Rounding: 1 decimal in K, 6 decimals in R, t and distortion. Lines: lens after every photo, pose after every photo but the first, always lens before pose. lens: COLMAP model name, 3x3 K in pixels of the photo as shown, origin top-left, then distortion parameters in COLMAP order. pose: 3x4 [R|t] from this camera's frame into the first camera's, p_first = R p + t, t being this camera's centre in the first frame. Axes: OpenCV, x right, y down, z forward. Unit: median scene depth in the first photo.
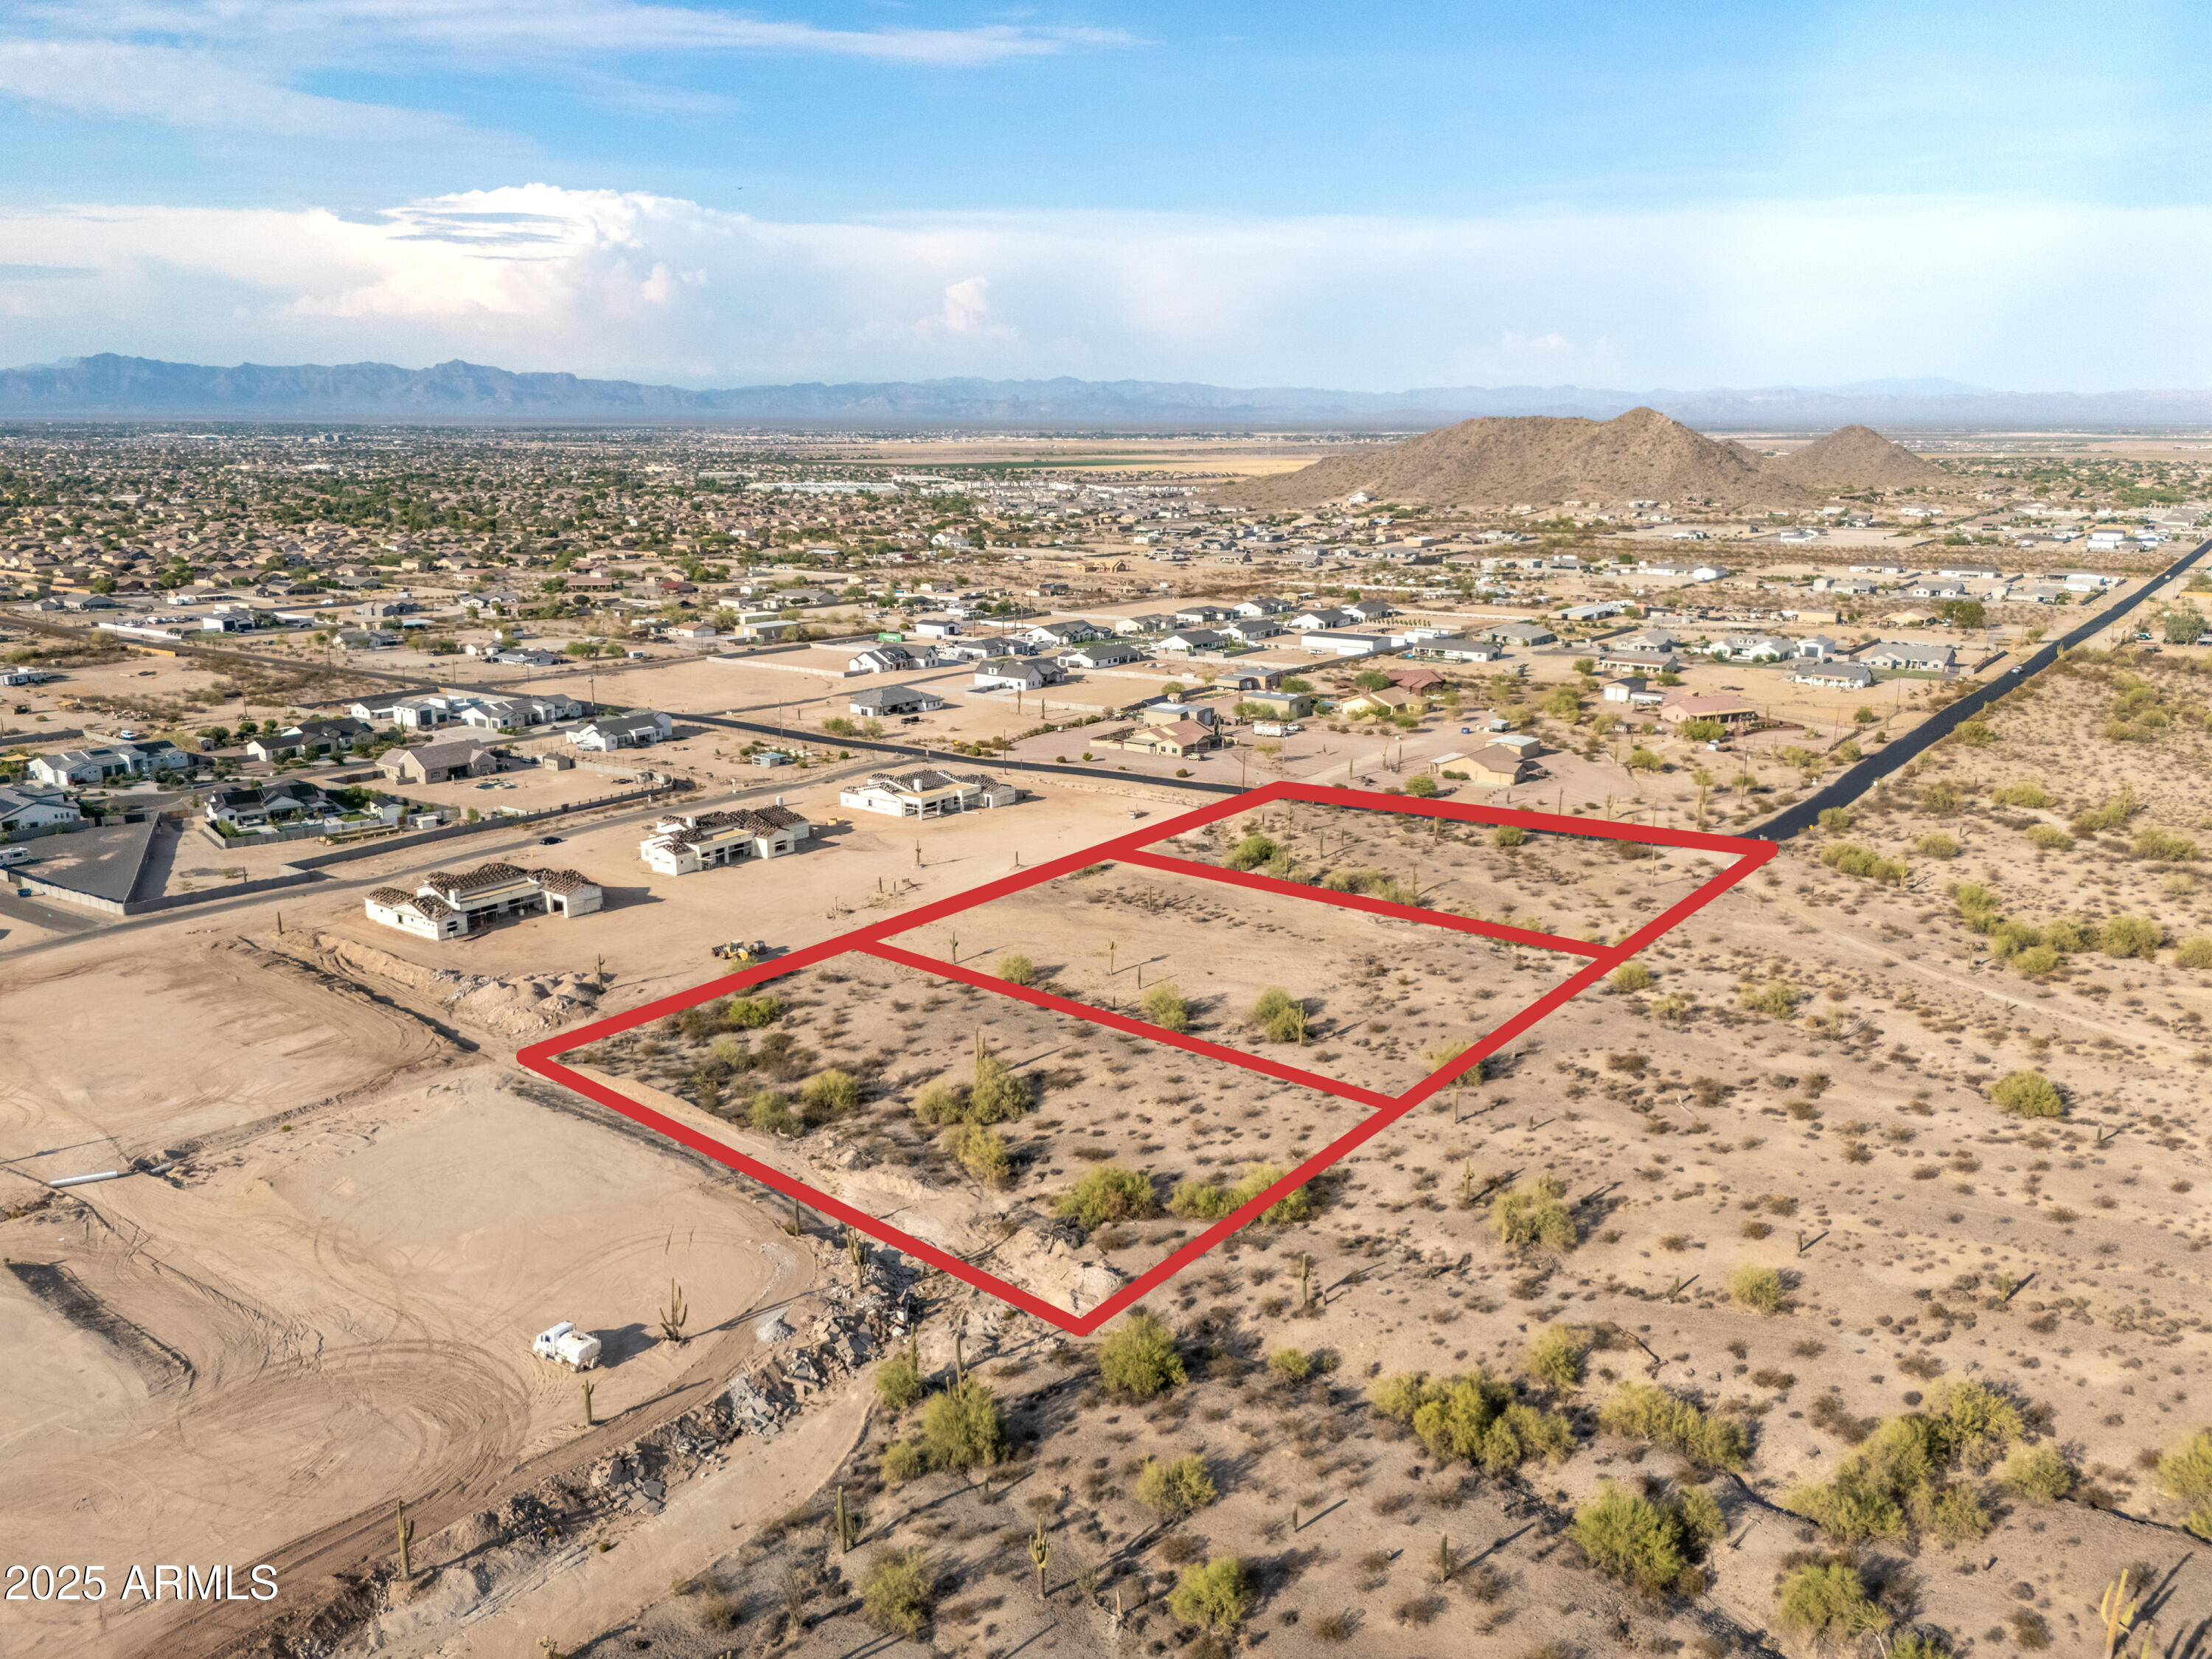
lens RADIAL K [[1671.2, 0, 1106.0], [0, 1671.2, 829.5], [0, 0, 1]] dist [0.060091, -0.059515]
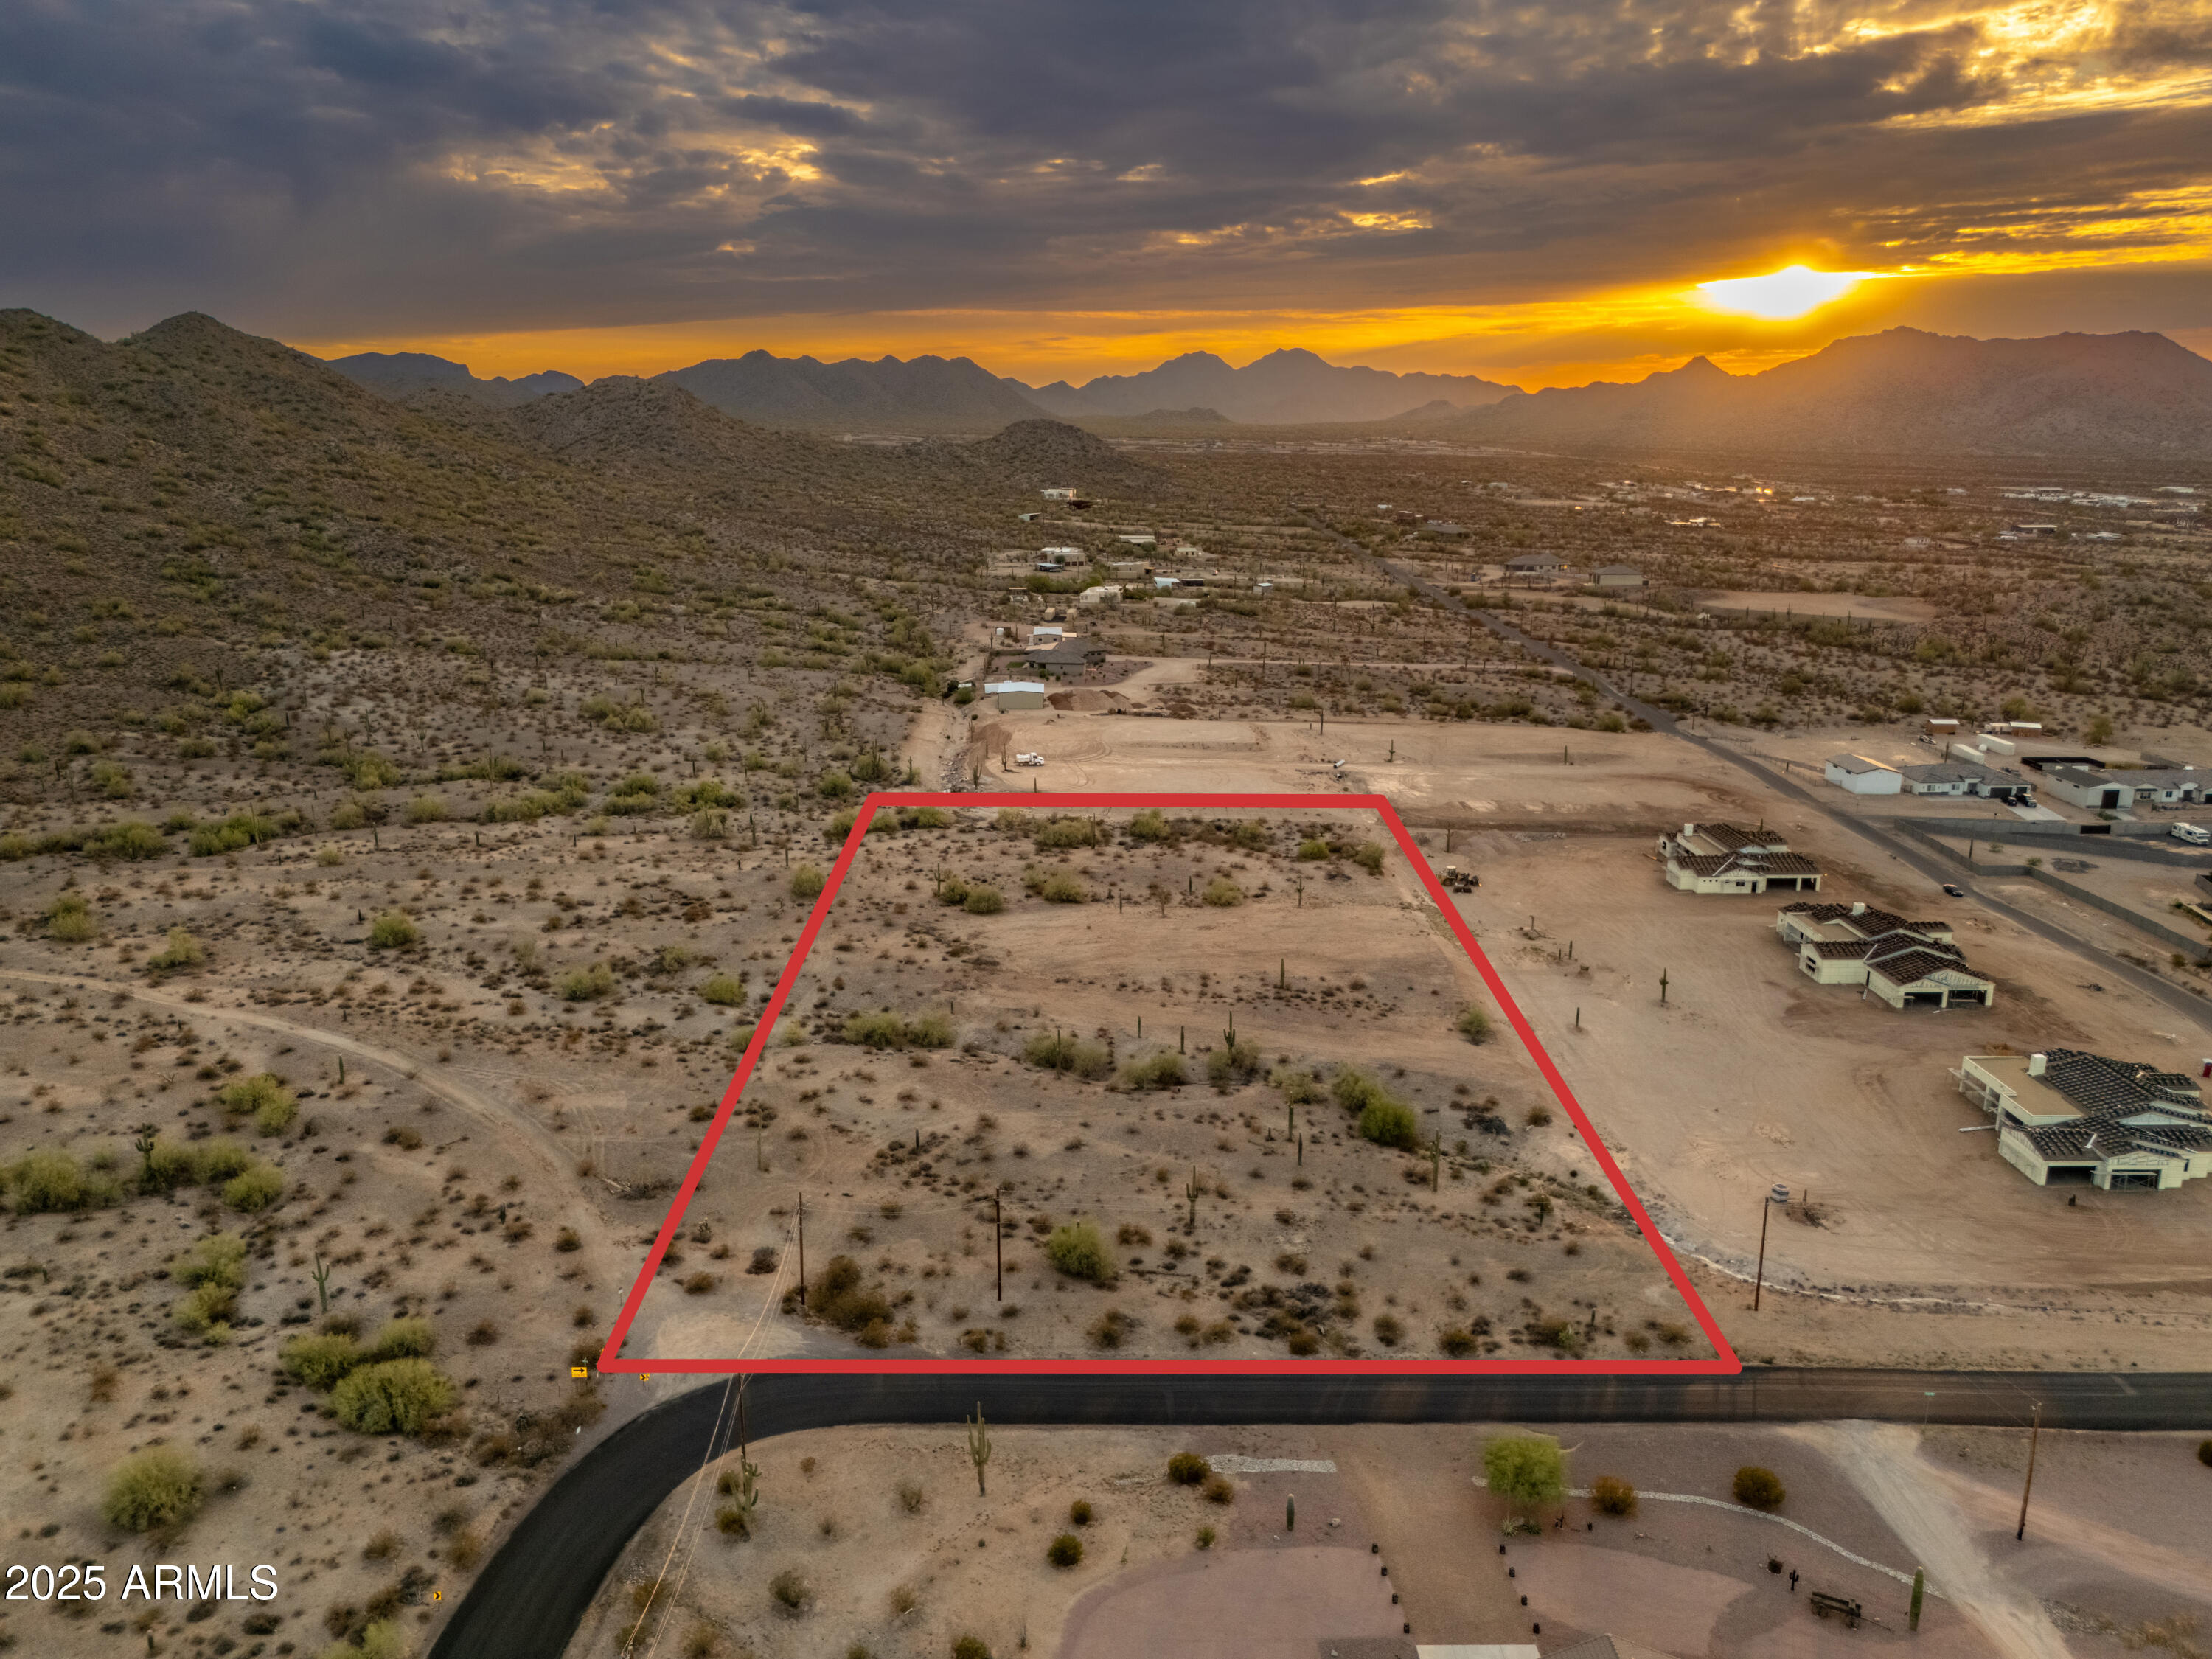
lens RADIAL K [[1629.1, 0, 1113.5], [0, 1629.1, 829.6], [0, 0, 1]] dist [0.056687, -0.047581]
pose [[-0.792217, 0.141926, -0.593506, 0.789046], [-0.152506, 0.895671, 0.417750, -0.489026], [0.590876, 0.421462, -0.687921, 2.017760]]
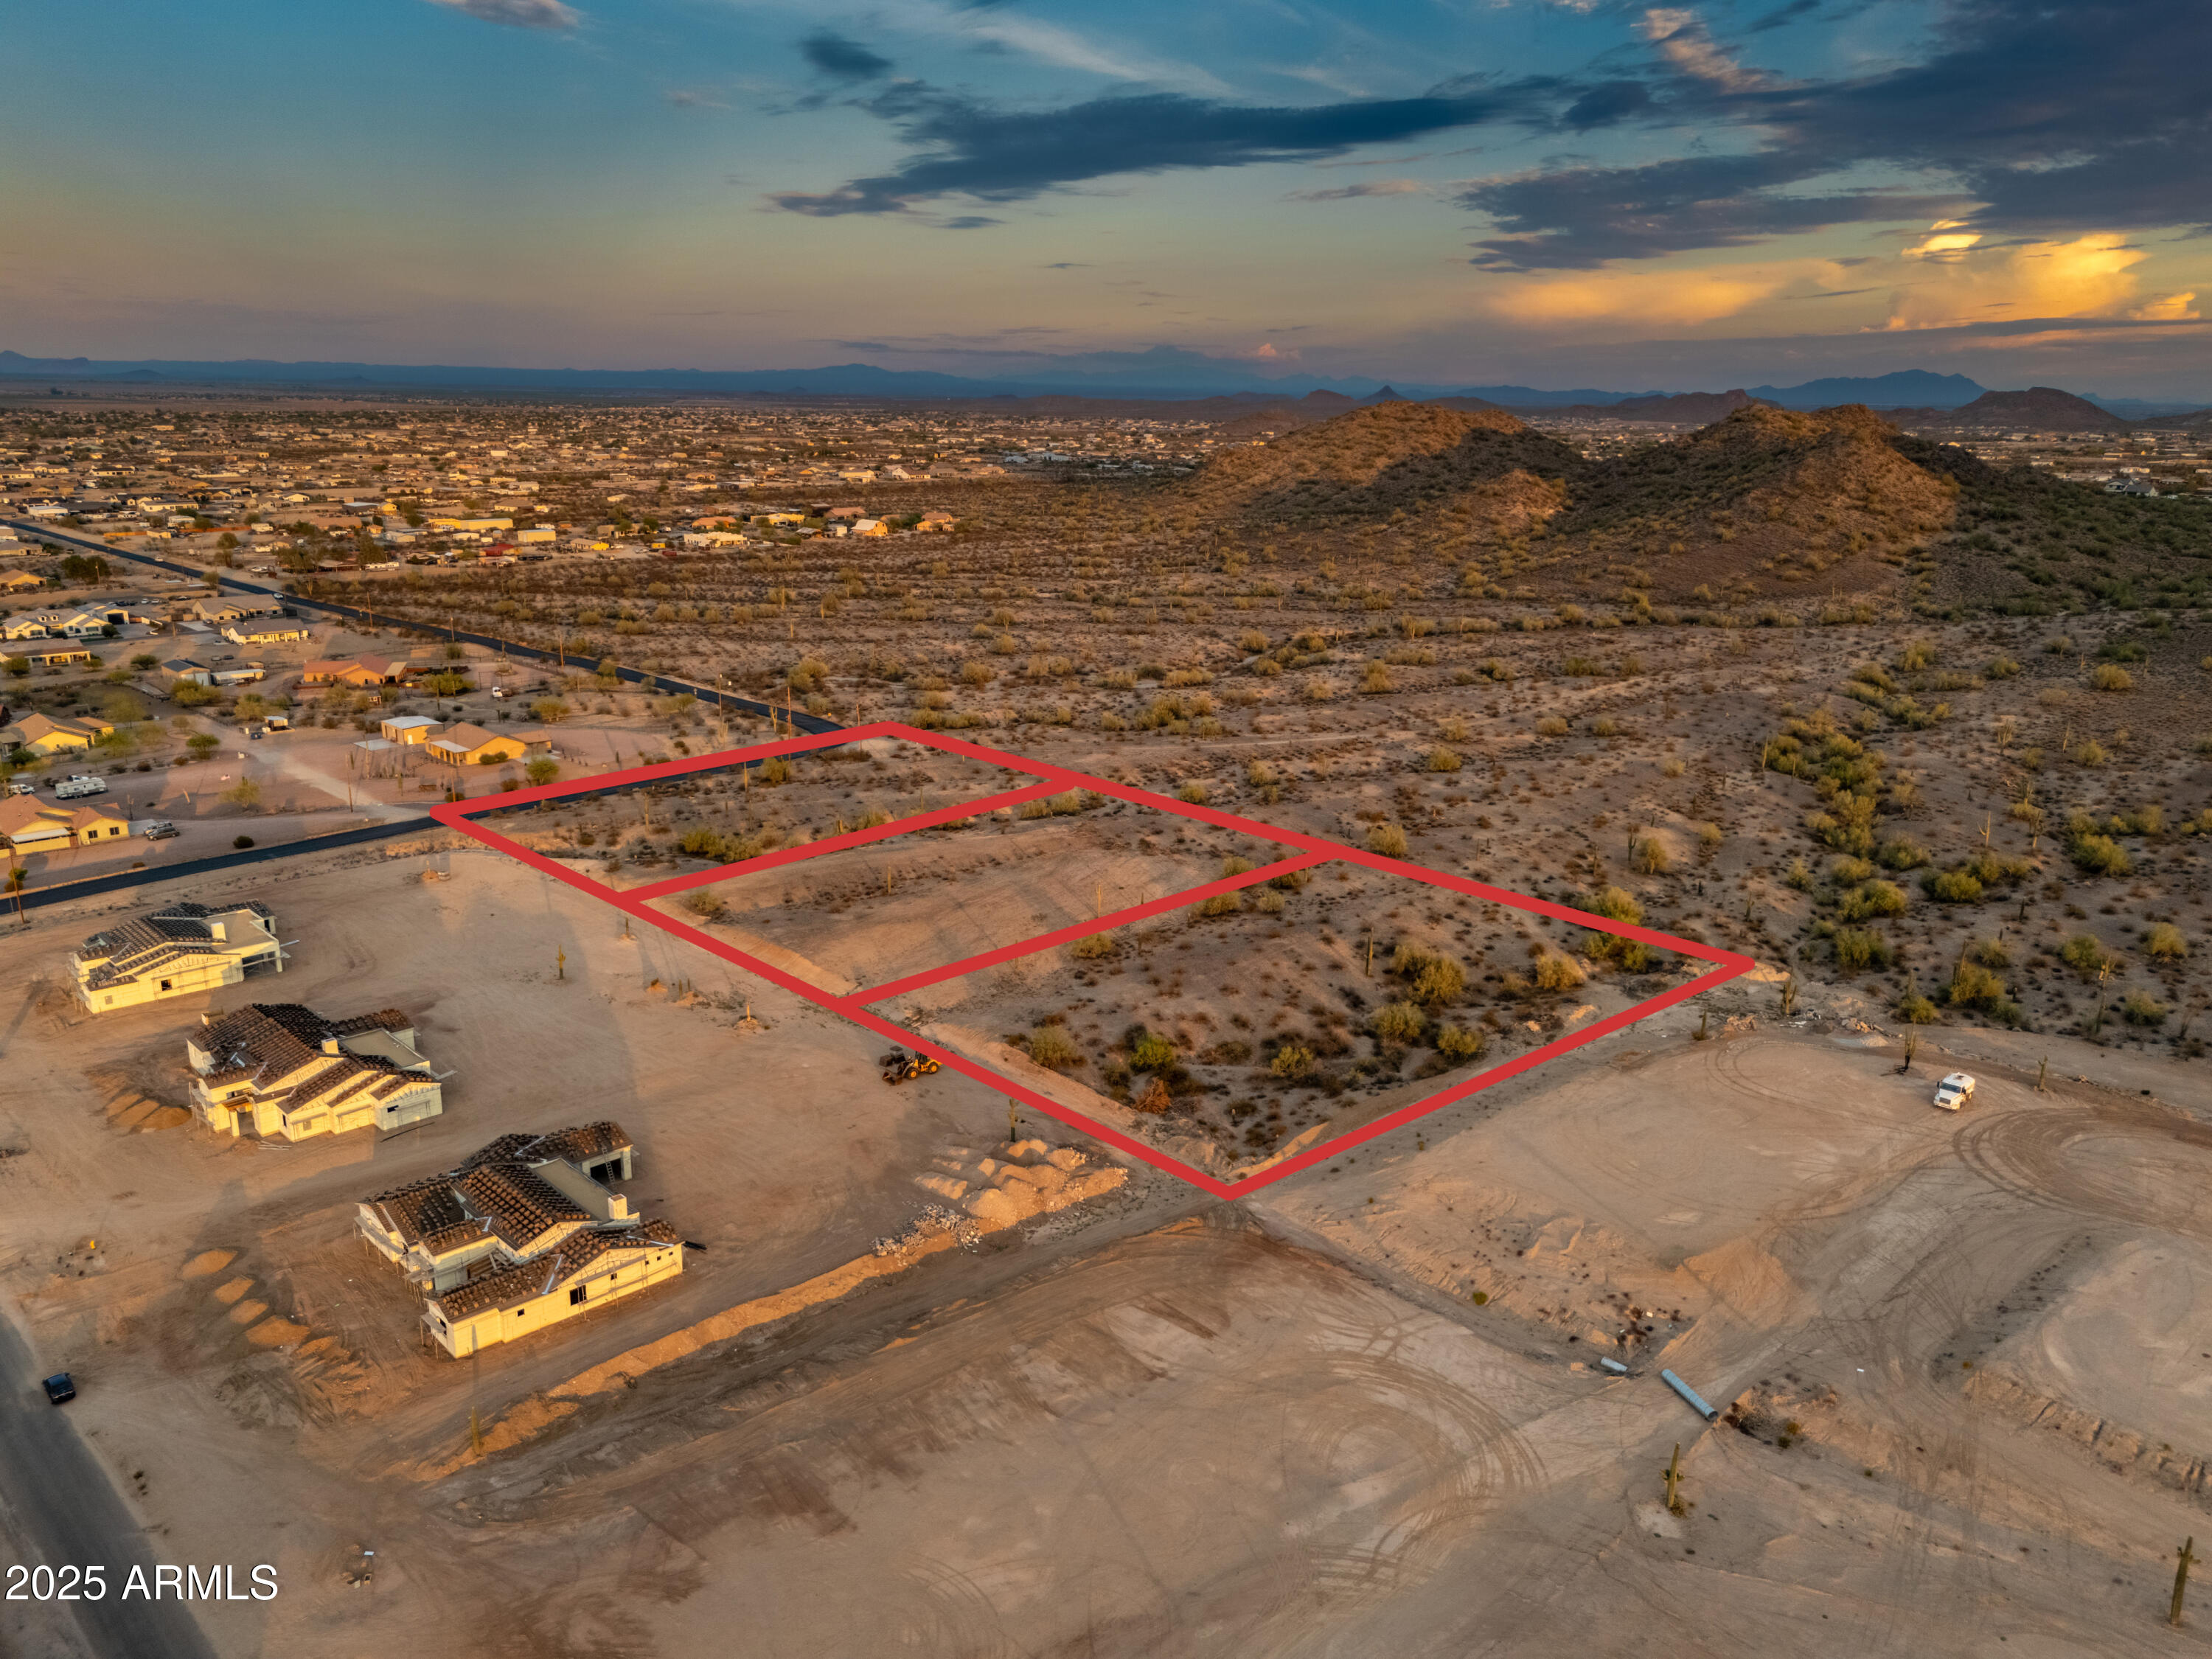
lens RADIAL K [[1634.1, 0, 1071.5], [0, 1634.1, 828.6], [0, 0, 1]] dist [0.017231, -0.001204]
pose [[0.191278, -0.259996, 0.946475, -1.116164], [0.222313, 0.950696, 0.216227, -0.223554], [-0.956028, 0.169055, 0.239647, 0.906574]]
